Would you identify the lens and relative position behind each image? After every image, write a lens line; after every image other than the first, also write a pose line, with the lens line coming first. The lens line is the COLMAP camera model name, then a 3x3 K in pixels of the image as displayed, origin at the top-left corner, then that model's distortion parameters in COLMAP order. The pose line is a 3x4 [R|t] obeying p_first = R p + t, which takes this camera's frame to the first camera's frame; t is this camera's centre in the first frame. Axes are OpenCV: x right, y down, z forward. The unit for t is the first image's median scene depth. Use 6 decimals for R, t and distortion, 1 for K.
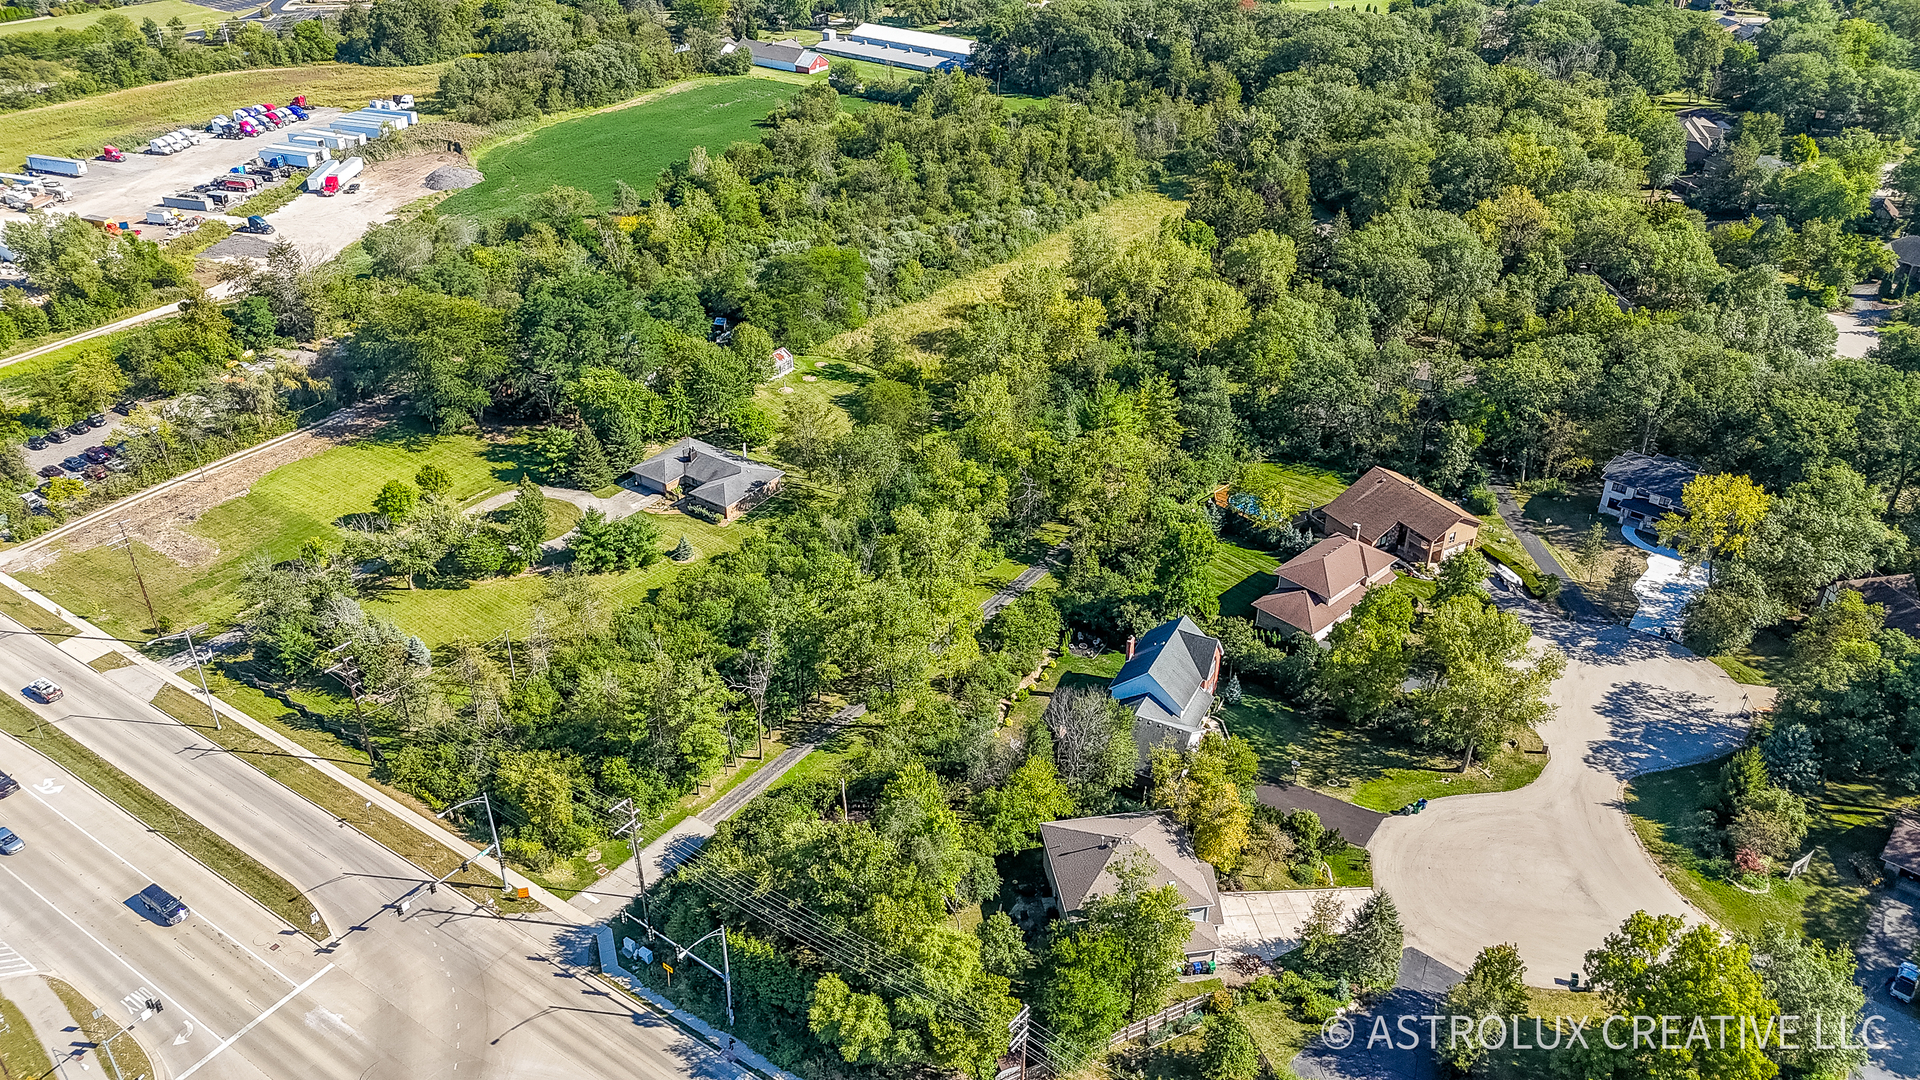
lens RADIAL K [[1430.0, 0, 960.0], [0, 1430.0, 540.0], [0, 0, 1]] dist [0.005292, 0.001293]
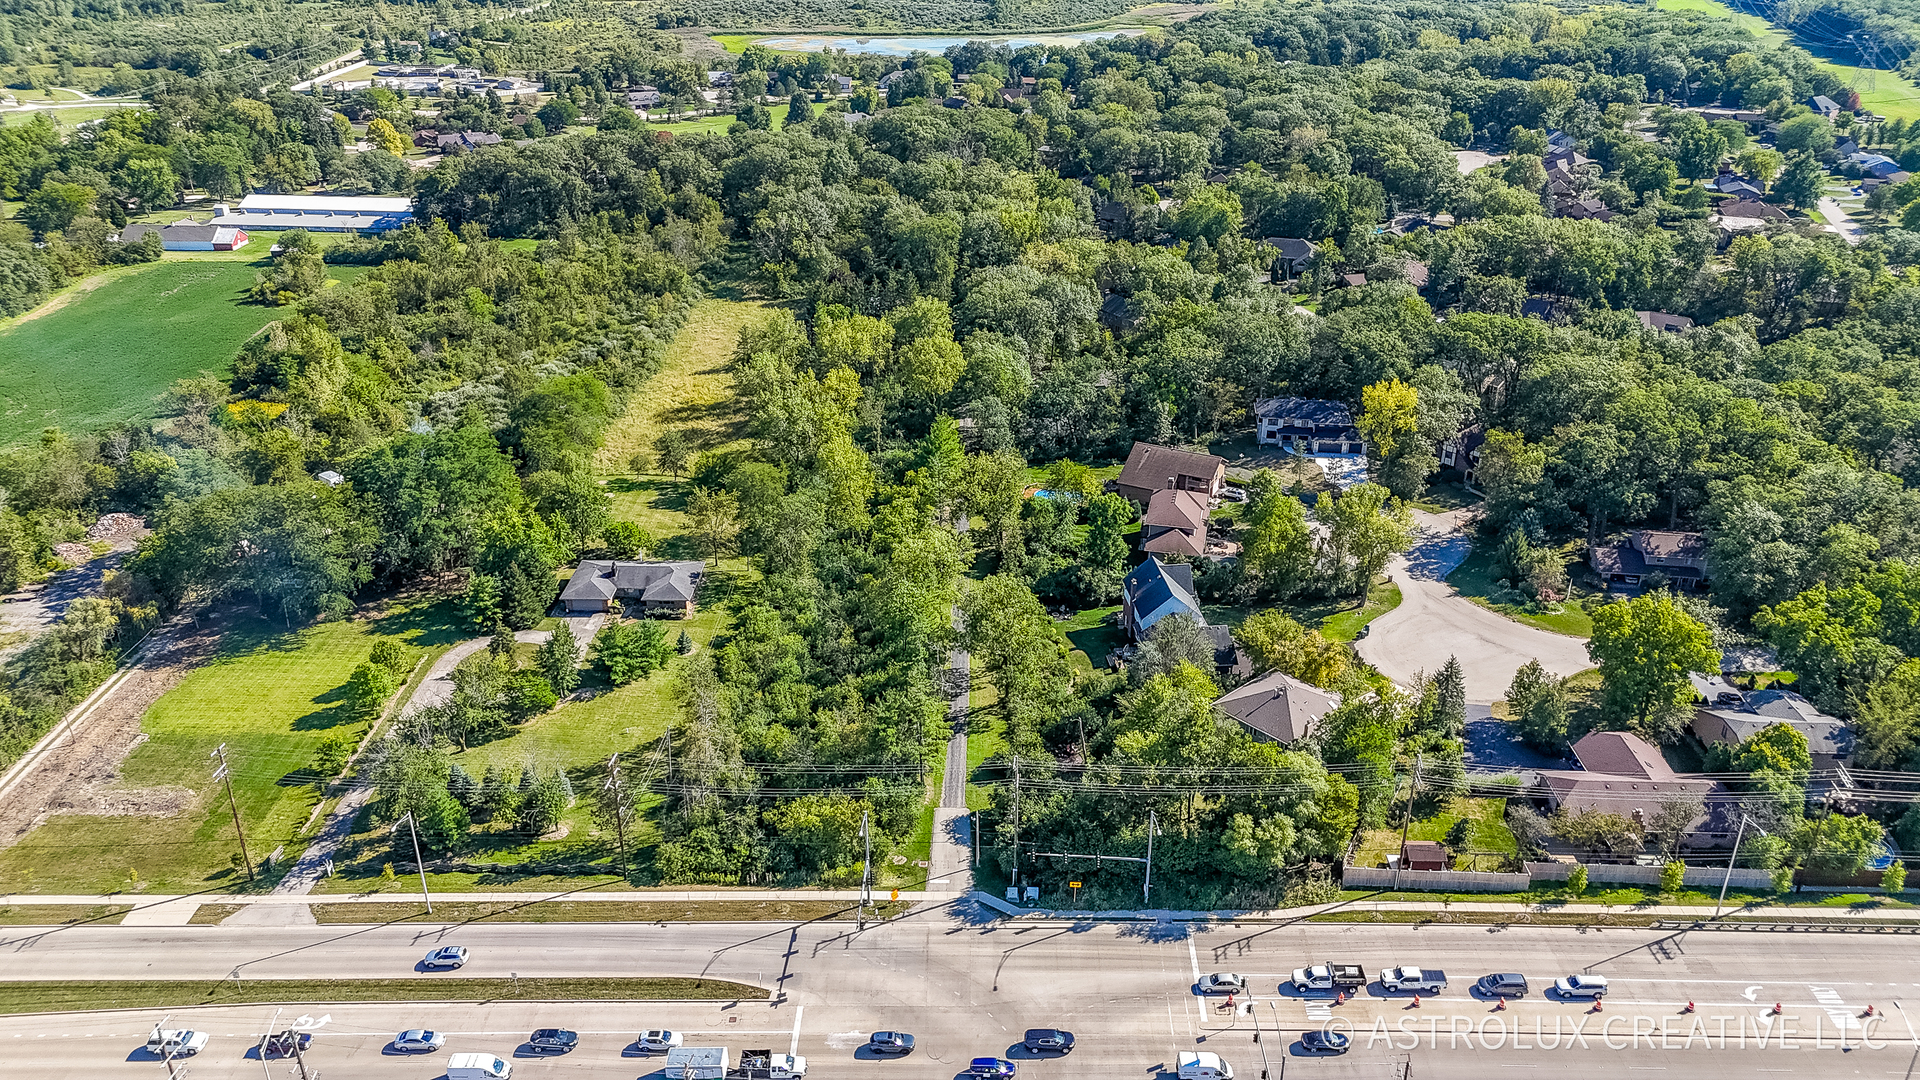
lens RADIAL K [[1364.6, 0, 1030.1], [0, 1364.6, 540.7], [0, 0, 1]] dist [0.012691, 0.002874]
pose [[0.834168, -0.247497, 0.492859, -0.586568], [0.281736, 0.959479, 0.004977, 0.001613], [-0.474119, 0.134704, 0.870095, -0.025399]]
